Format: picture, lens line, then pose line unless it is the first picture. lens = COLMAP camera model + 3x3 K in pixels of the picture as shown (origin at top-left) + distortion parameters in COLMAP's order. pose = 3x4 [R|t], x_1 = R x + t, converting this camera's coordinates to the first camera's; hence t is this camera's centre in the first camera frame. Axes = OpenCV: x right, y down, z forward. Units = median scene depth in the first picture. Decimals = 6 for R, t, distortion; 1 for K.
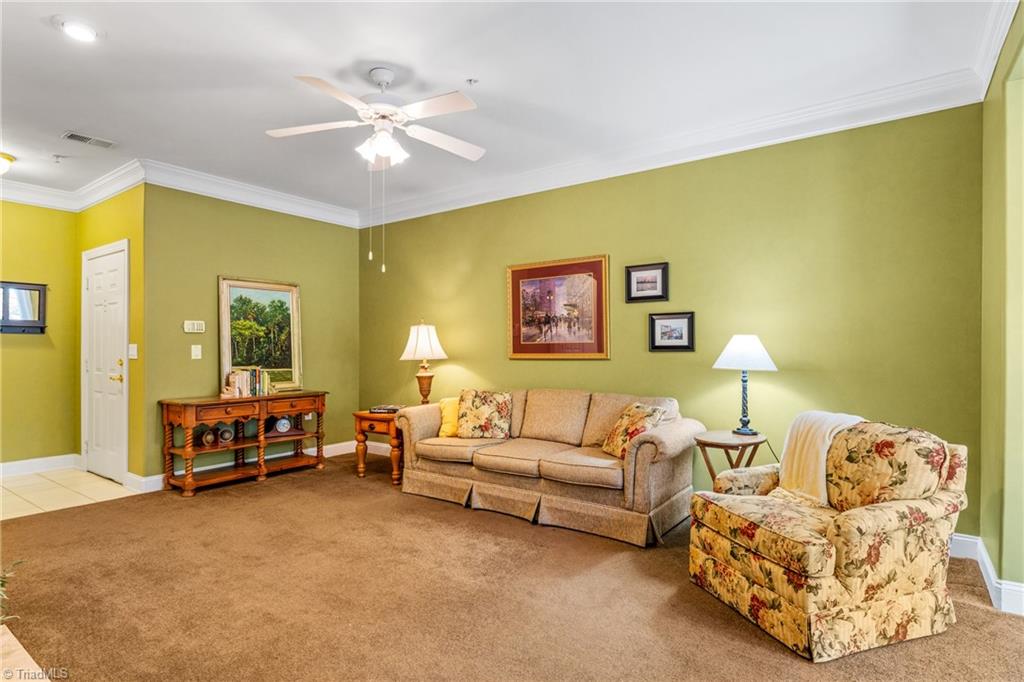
lens RADIAL K [[527.3, 0, 512.8], [0, 527.3, 344.3], [0, 0, 1]] dist [0.001119, 0.000421]
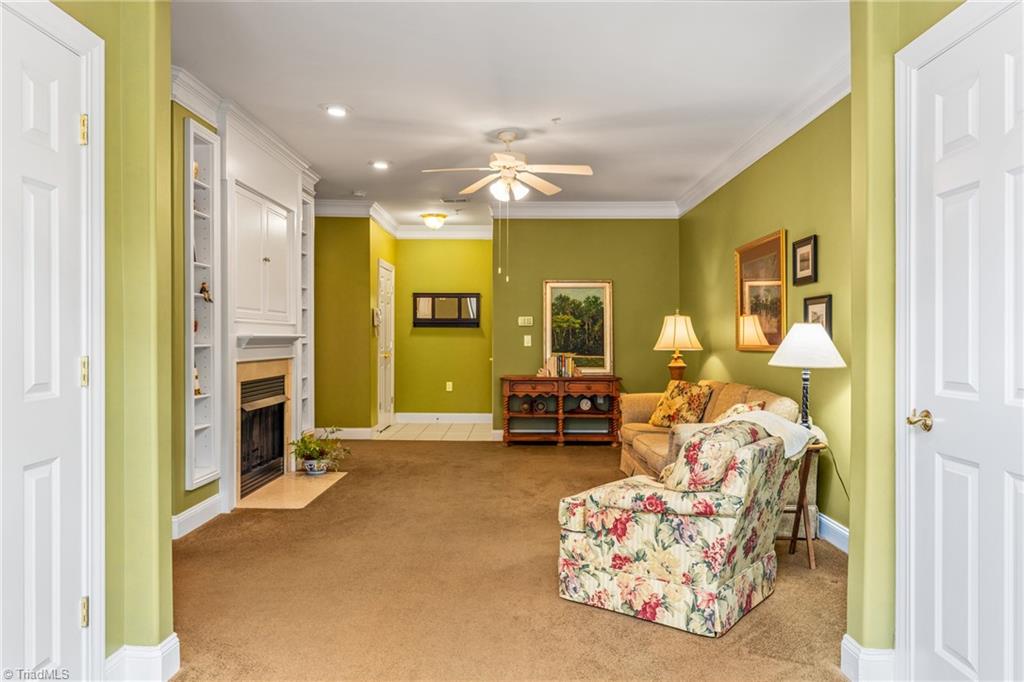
lens RADIAL K [[681.3, 0, 512.0], [0, 681.3, 341.0], [0, 0, 1]] dist [-0.002732, -0.000459]
pose [[0.576886, 0.007809, -0.816788, 0.797707], [0.001283, 0.999944, 0.010466, -0.002293], [0.816824, -0.007085, 0.576844, 0.001818]]
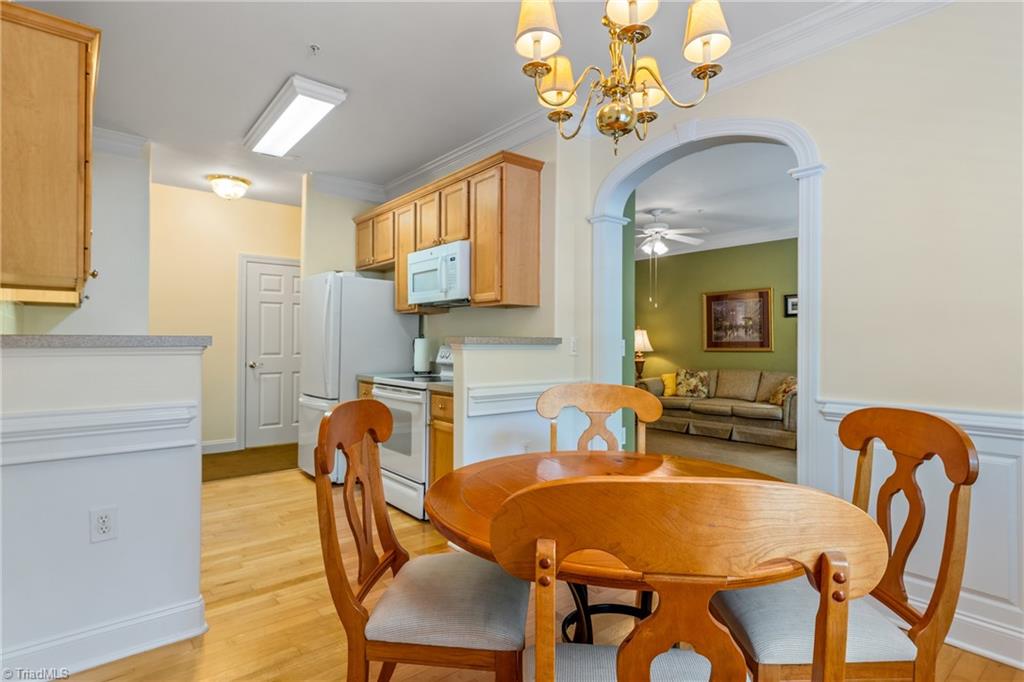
lens RADIAL K [[516.8, 0, 525.9], [0, 516.8, 340.2], [0, 0, 1]] dist [0.003885, 0.000226]
pose [[0.969797, 0.003760, -0.243884, -0.164965], [-0.003252, 0.999992, 0.002489, -0.008181], [0.243891, -0.001620, 0.969801, -0.724812]]
